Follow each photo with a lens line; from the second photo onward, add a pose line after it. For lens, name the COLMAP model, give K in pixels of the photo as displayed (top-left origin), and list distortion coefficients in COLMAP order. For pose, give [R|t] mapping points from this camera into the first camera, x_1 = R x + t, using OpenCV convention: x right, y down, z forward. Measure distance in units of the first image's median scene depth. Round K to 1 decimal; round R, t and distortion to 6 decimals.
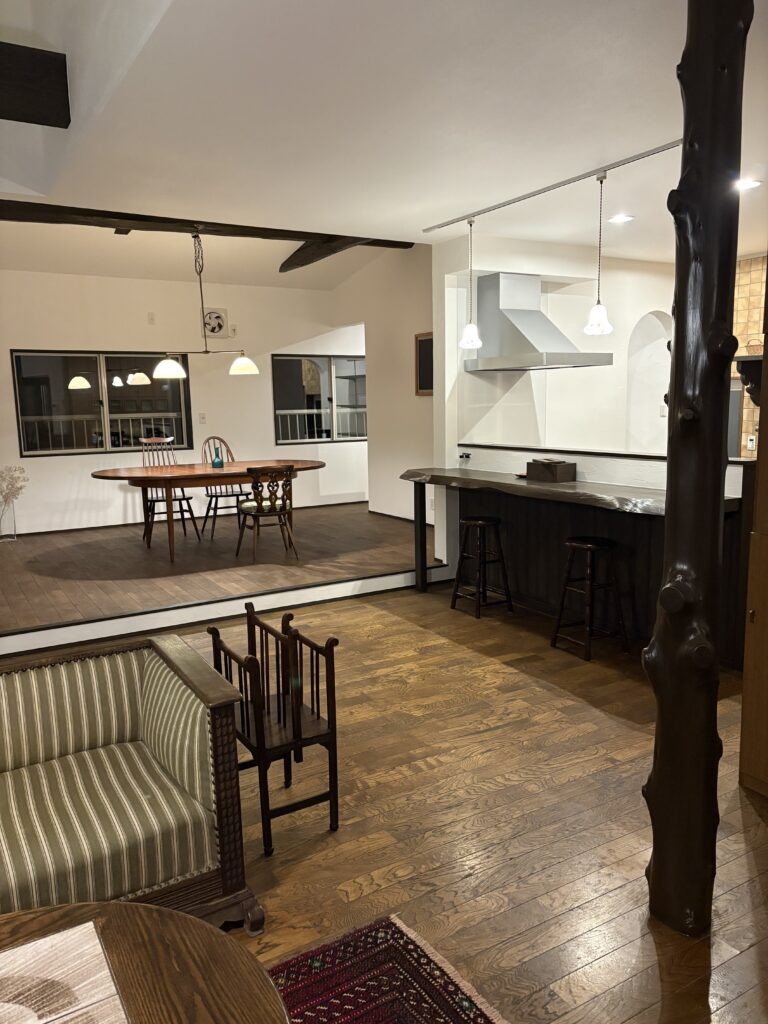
lens RADIAL K [[770.7, 0, 385.1], [0, 770.7, 517.0], [0, 0, 1]] dist [0.056501, -0.062663]
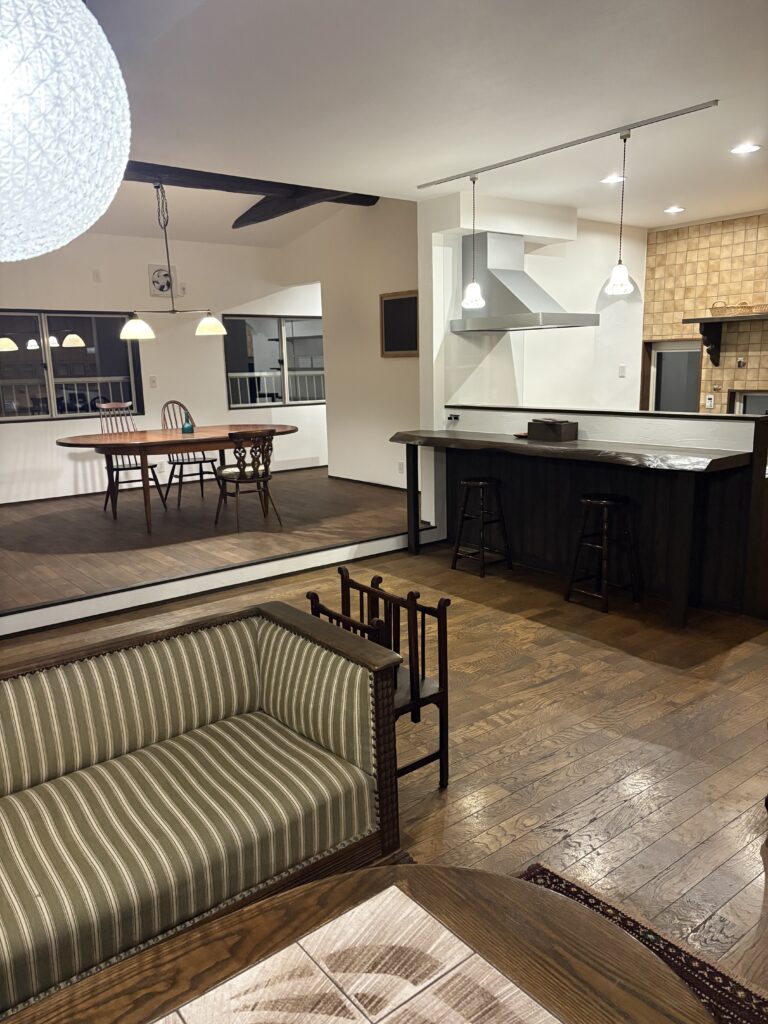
lens RADIAL K [[770.7, 0, 386.1], [0, 770.7, 519.7], [0, 0, 1]] dist [0.056501, -0.062663]
pose [[0.991193, -0.030193, 0.128934, -0.122000], [0.023945, 0.998475, 0.049736, 0.001769], [-0.130239, -0.046210, 0.990405, 0.012056]]
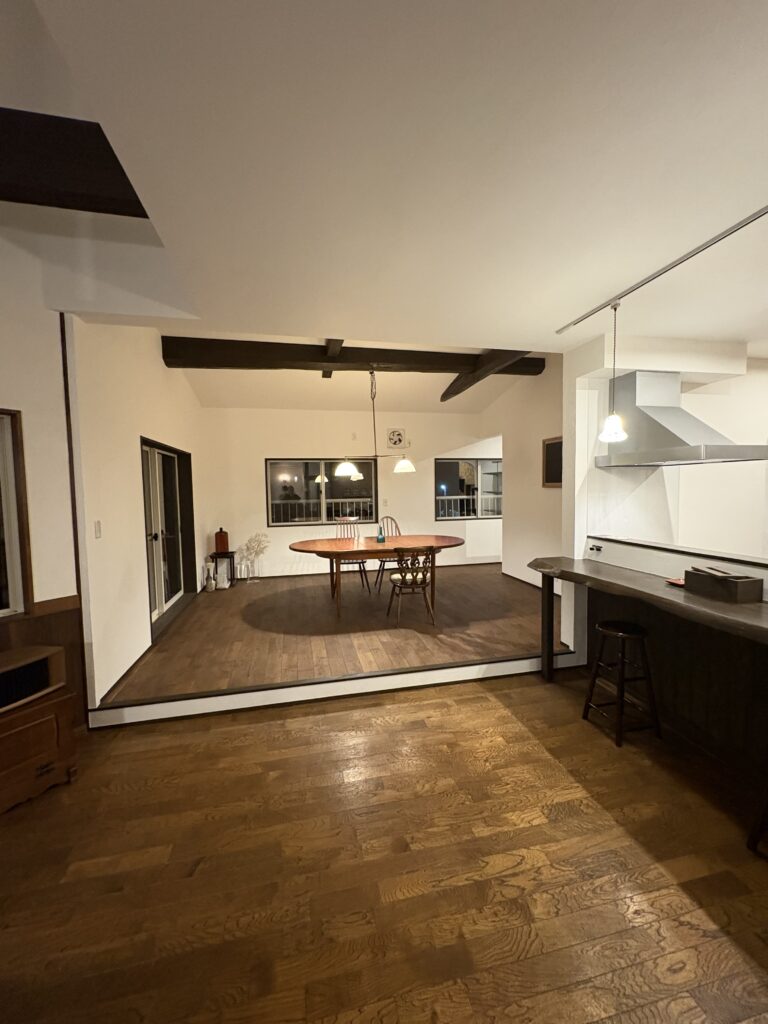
lens RADIAL K [[405.9, 0, 383.9], [0, 405.9, 511.2], [0, 0, 1]] dist [-0.000828, -0.000614]
pose [[0.948249, 0.021729, -0.316784, 0.007400], [-0.049365, 0.995614, -0.079477, -0.075503], [0.313668, 0.091002, 0.945162, 0.417885]]
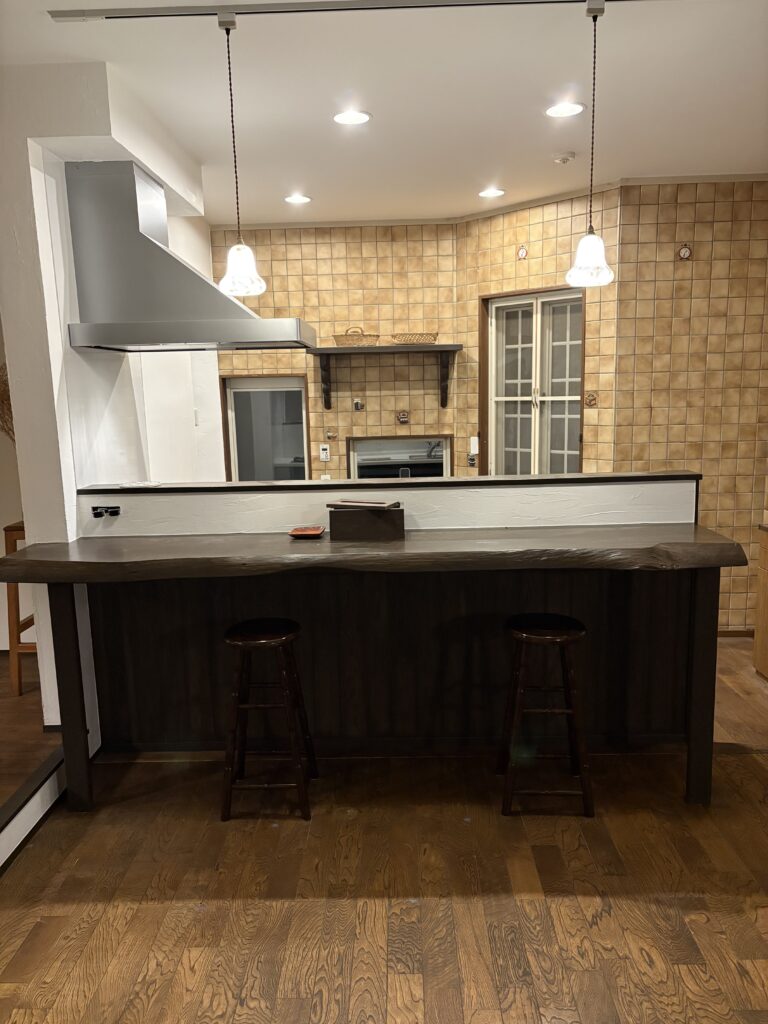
lens RADIAL K [[770.7, 0, 387.0], [0, 770.7, 515.9], [0, 0, 1]] dist [0.056501, -0.062663]
pose [[0.529146, -0.135511, 0.837641, -0.238374], [0.144308, 0.987156, 0.068538, -0.089383], [-0.836170, 0.084612, 0.541905, 0.594403]]
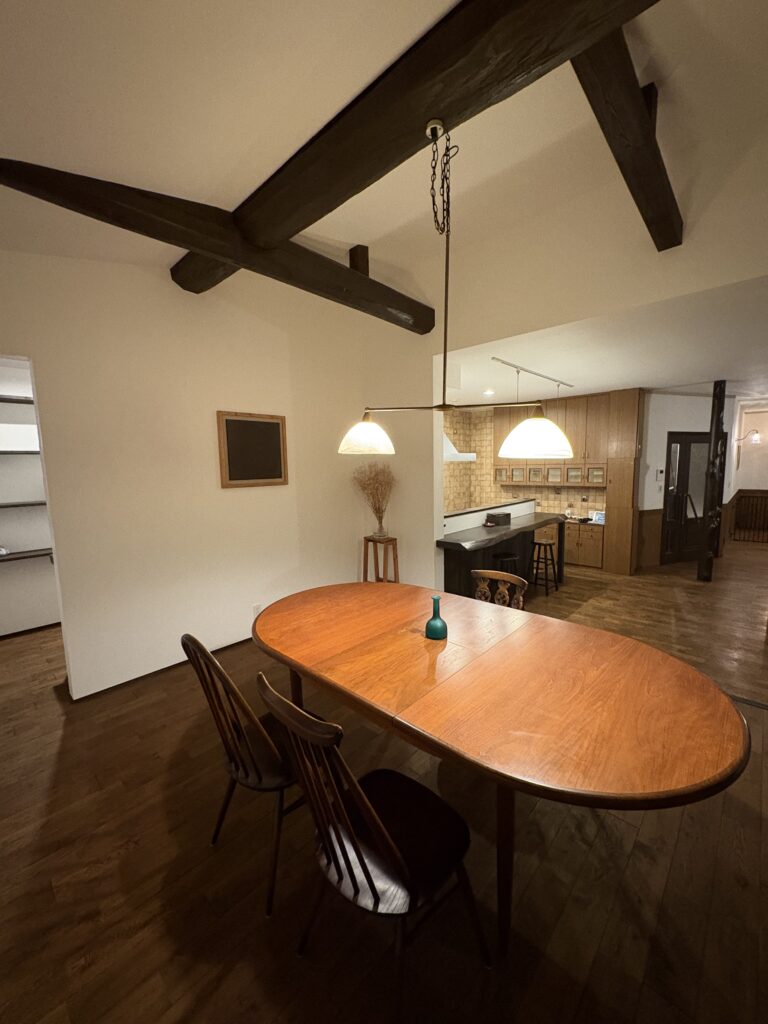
lens RADIAL K [[405.9, 0, 384.1], [0, 405.9, 511.8], [0, 0, 1]] dist [-0.000828, -0.000614]
pose [[-0.271183, -0.088921, 0.958412, -0.554545], [0.175288, 0.974511, 0.140012, -0.226998], [-0.946432, 0.205967, -0.248684, 1.320463]]
